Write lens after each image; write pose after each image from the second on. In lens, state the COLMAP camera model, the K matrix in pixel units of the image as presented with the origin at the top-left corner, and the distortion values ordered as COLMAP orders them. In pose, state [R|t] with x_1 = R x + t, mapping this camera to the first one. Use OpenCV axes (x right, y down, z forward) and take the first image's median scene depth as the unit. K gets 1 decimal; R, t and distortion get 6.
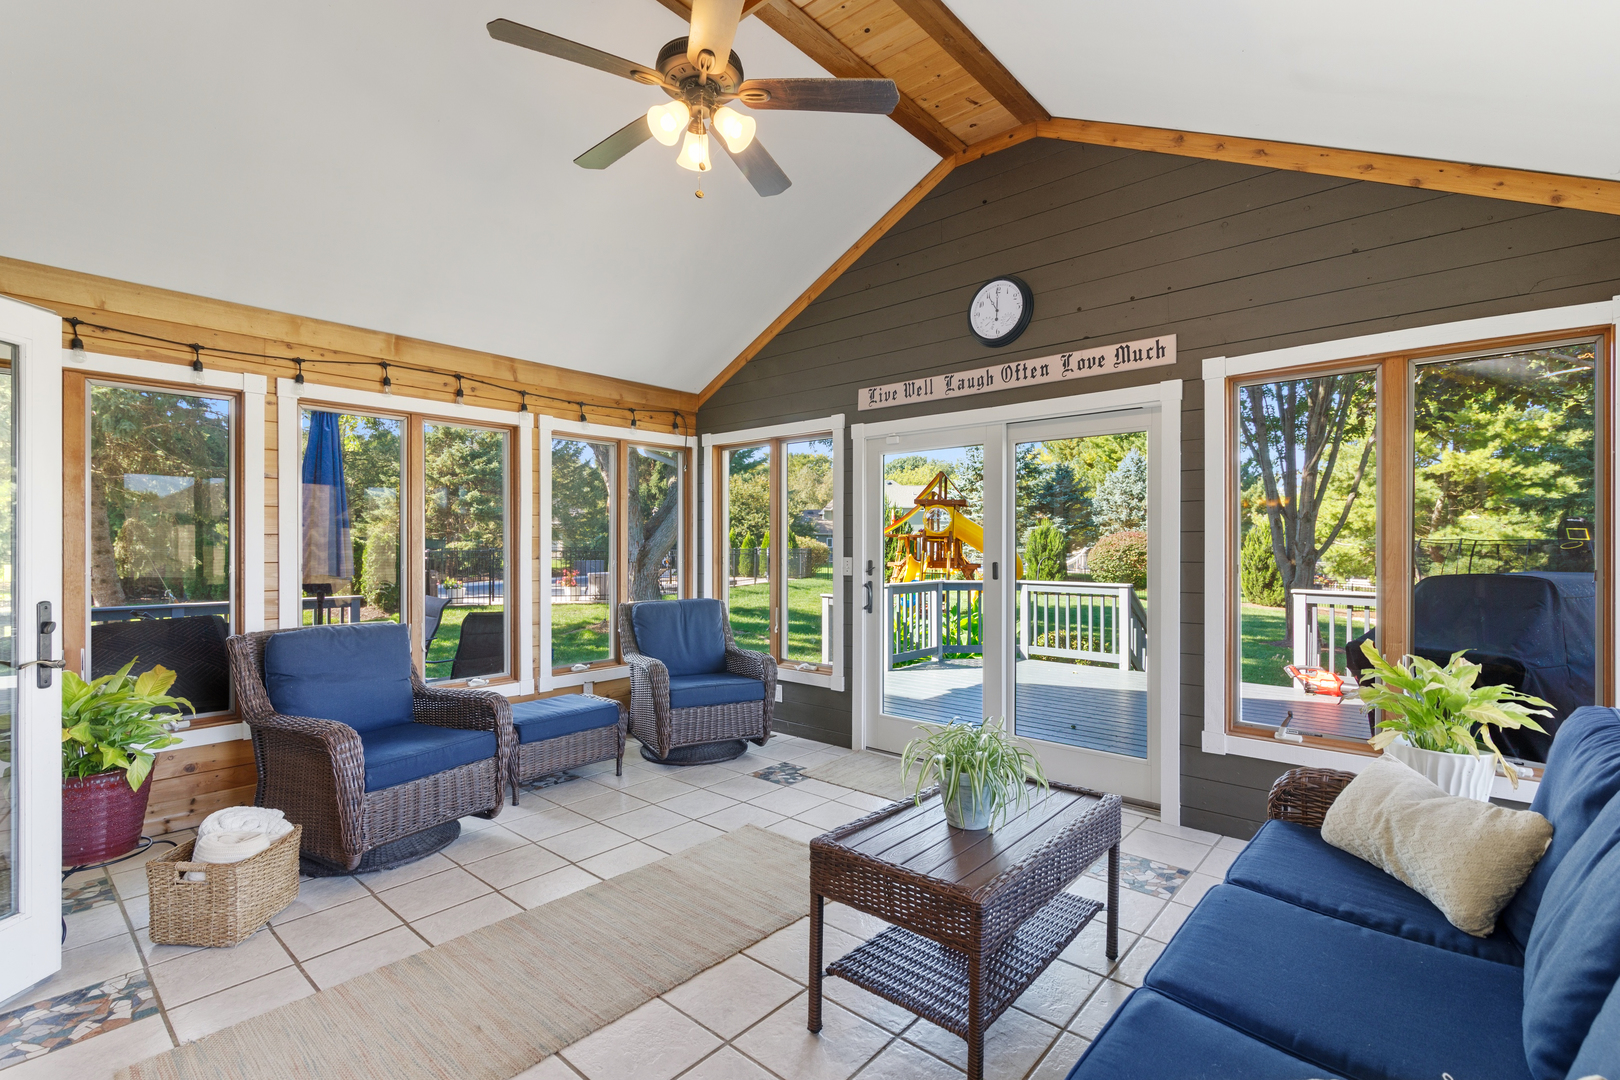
lens RADIAL K [[732.8, 0, 808.4], [0, 732.8, 542.5], [0, 0, 1]] dist [0.001536, -0.000355]
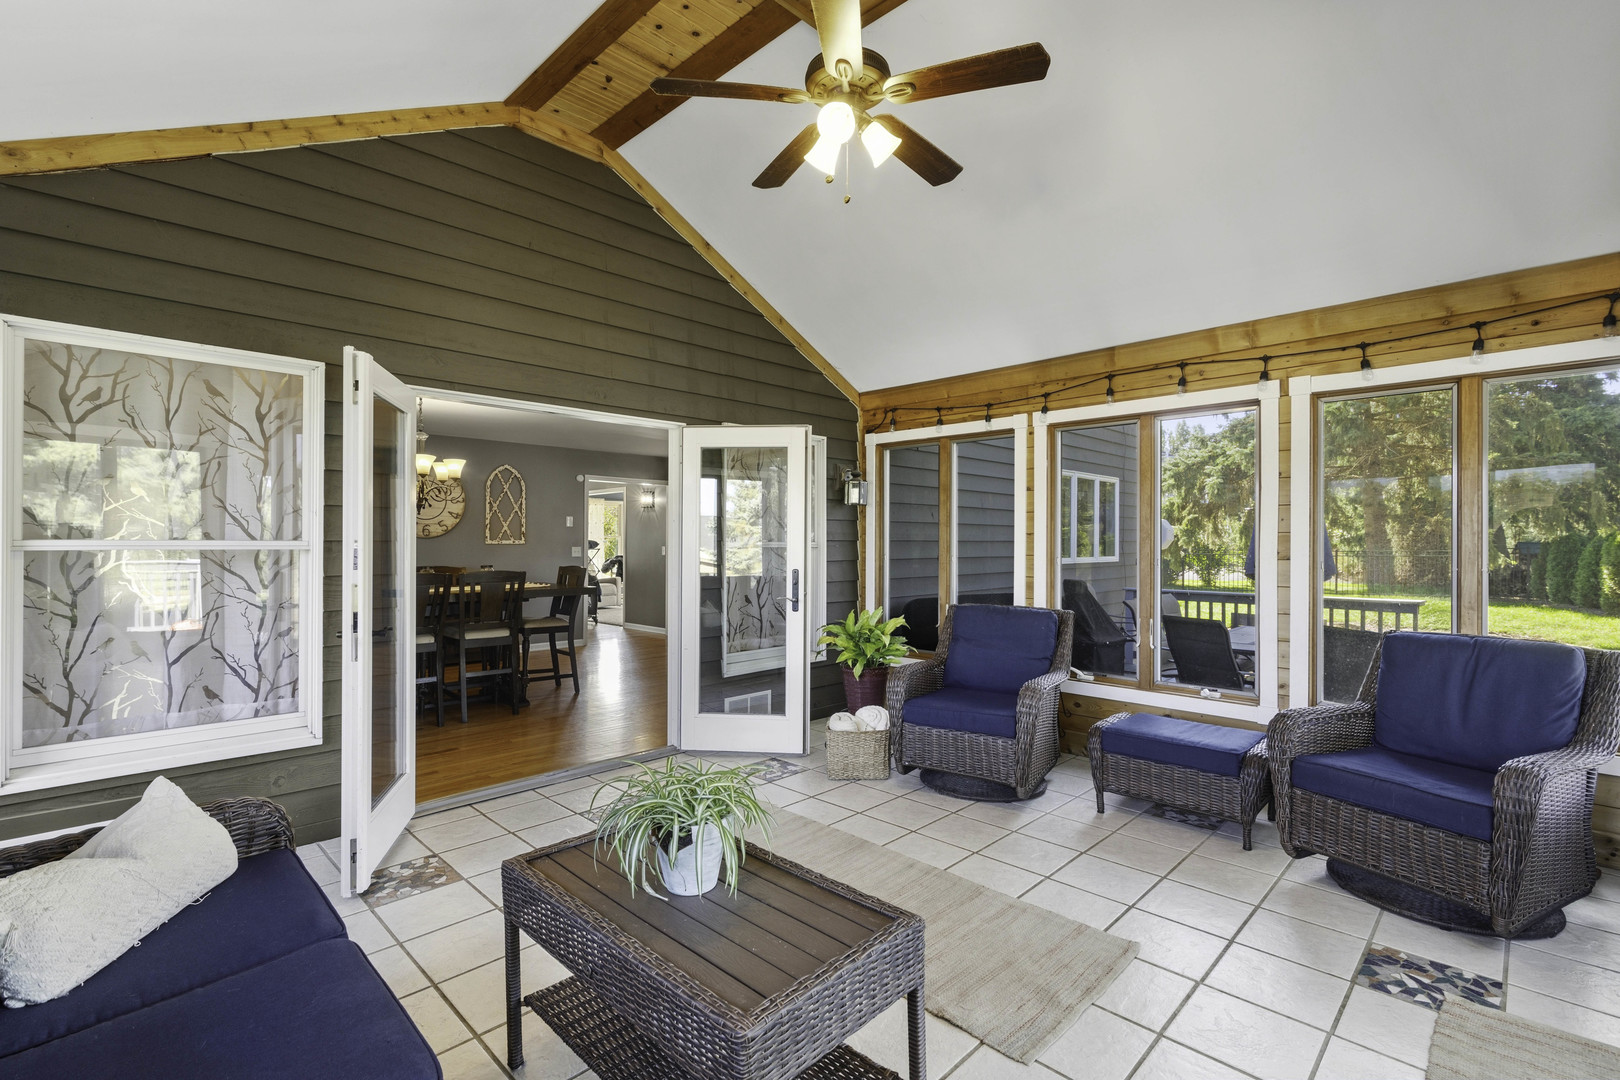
lens RADIAL K [[732.8, 0, 808.2], [0, 732.8, 542.2], [0, 0, 1]] dist [0.001536, -0.000355]
pose [[-0.054767, 0.002062, -0.998497, 0.533568], [0.003346, 0.999993, 0.001881, -0.000258], [0.998494, -0.003238, -0.054774, 0.613086]]
